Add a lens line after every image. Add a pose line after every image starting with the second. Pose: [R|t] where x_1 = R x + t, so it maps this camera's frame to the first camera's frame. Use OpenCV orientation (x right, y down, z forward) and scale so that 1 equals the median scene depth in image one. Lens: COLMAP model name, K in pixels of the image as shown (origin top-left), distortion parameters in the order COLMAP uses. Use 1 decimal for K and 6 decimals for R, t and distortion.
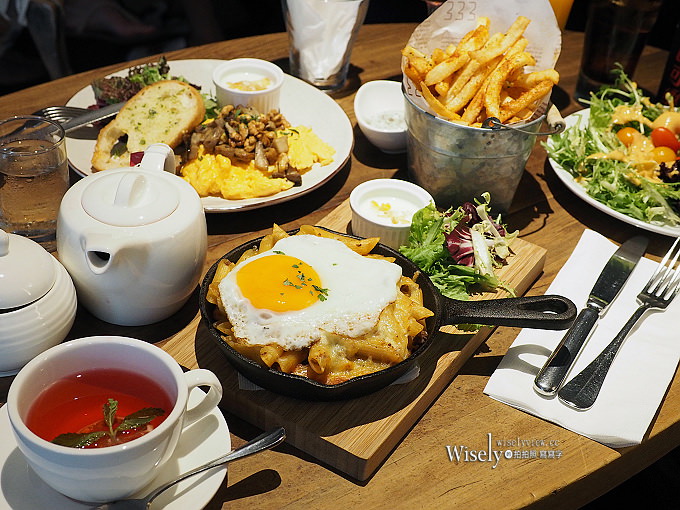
lens RADIAL K [[1004.9, 0, 340.0], [0, 1004.9, 255.0], [0, 0, 1]] dist [0.007034, 0.006222]
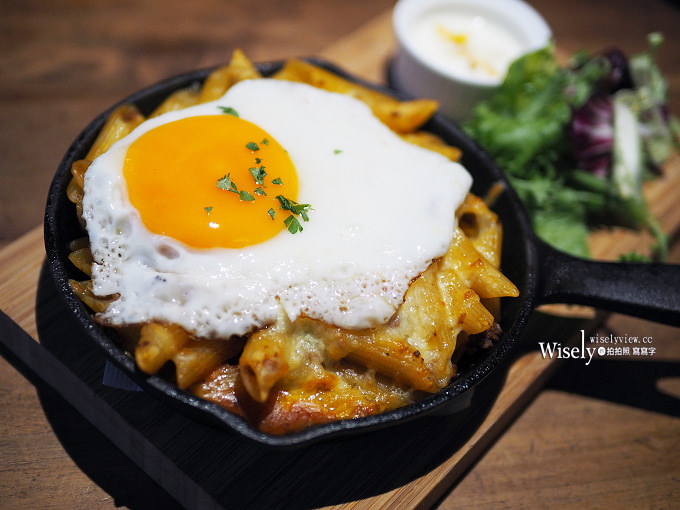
lens RADIAL K [[980.9, 0, 379.8], [0, 980.9, 255.5], [0, 0, 1]] dist [0.007087, 0.032284]
pose [[0.989552, 0.143391, -0.015013, 0.031233], [-0.136108, 0.963449, 0.230740, -0.056281], [0.047551, -0.226286, 0.972900, 0.532337]]
